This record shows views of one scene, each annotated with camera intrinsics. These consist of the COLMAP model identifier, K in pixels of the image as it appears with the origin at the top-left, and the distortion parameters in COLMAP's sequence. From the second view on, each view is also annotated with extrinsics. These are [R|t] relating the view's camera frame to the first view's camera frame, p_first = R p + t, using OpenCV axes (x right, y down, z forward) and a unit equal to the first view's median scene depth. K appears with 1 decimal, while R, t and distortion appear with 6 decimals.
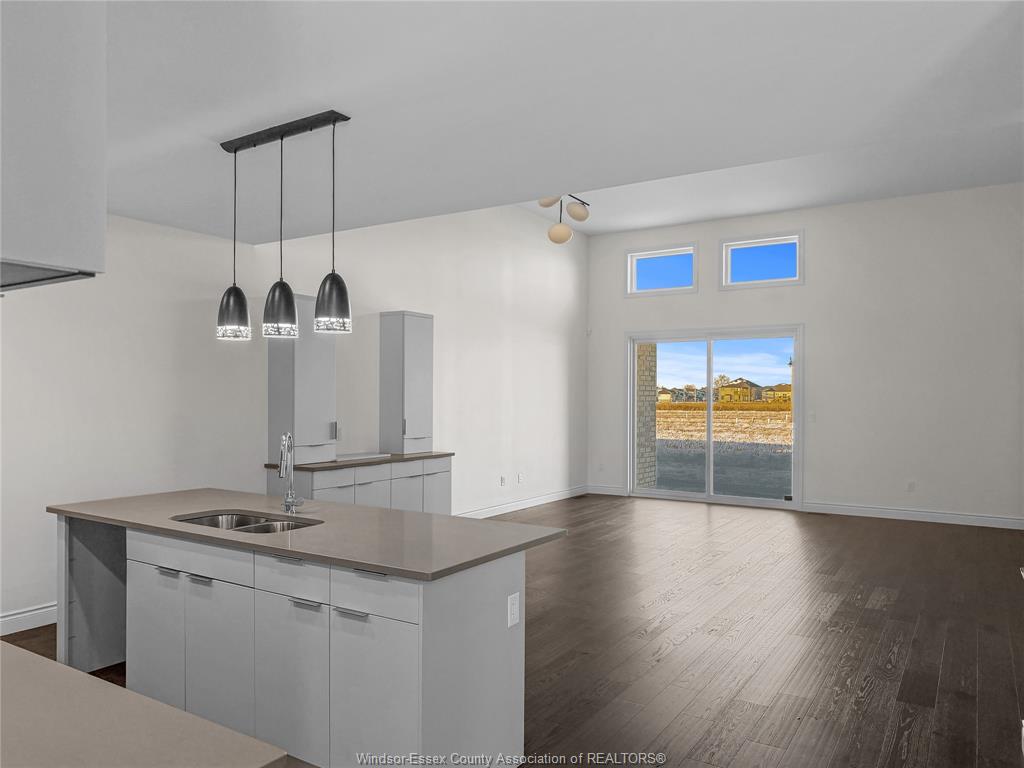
lens RADIAL K [[725.0, 0, 512.0], [0, 725.0, 384.0], [0, 0, 1]] dist [-0.004199, -0.005854]
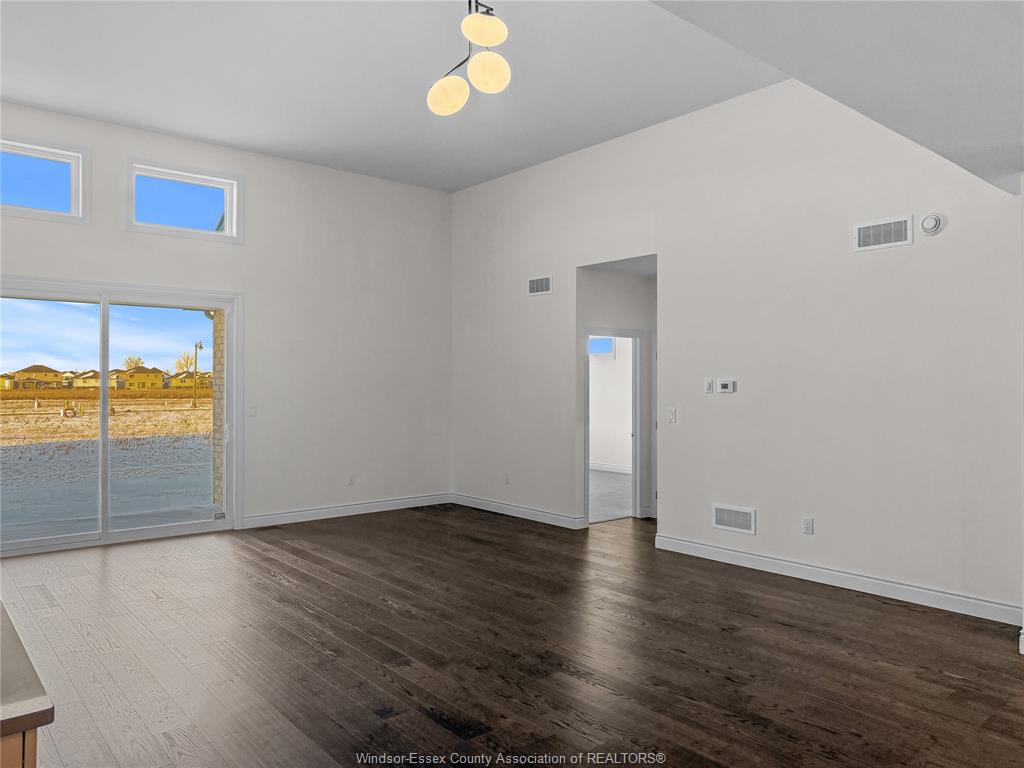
lens RADIAL K [[731.4, 0, 512.0], [0, 731.4, 384.0], [0, 0, 1]] dist [0.001364, 0.050493]
pose [[0.299483, -0.006492, 0.954080, -0.273817], [-0.020059, 0.999713, 0.013099, -0.002107], [-0.953891, -0.023061, 0.299266, 0.454227]]
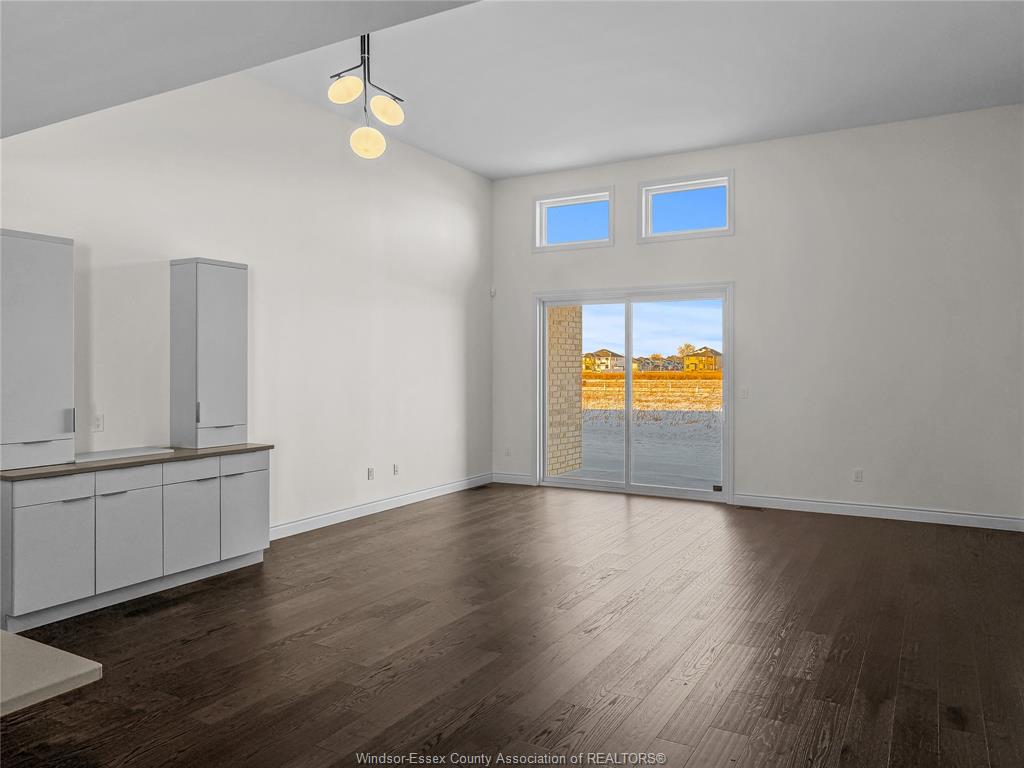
lens RADIAL K [[733.4, 0, 522.6], [0, 733.4, 352.6], [0, 0, 1]] dist [0.004505, -0.001053]
pose [[0.998110, -0.002021, 0.061426, 0.099124], [0.002079, 0.999997, -0.000890, -0.000859], [-0.061424, 0.001016, 0.998111, 0.155848]]
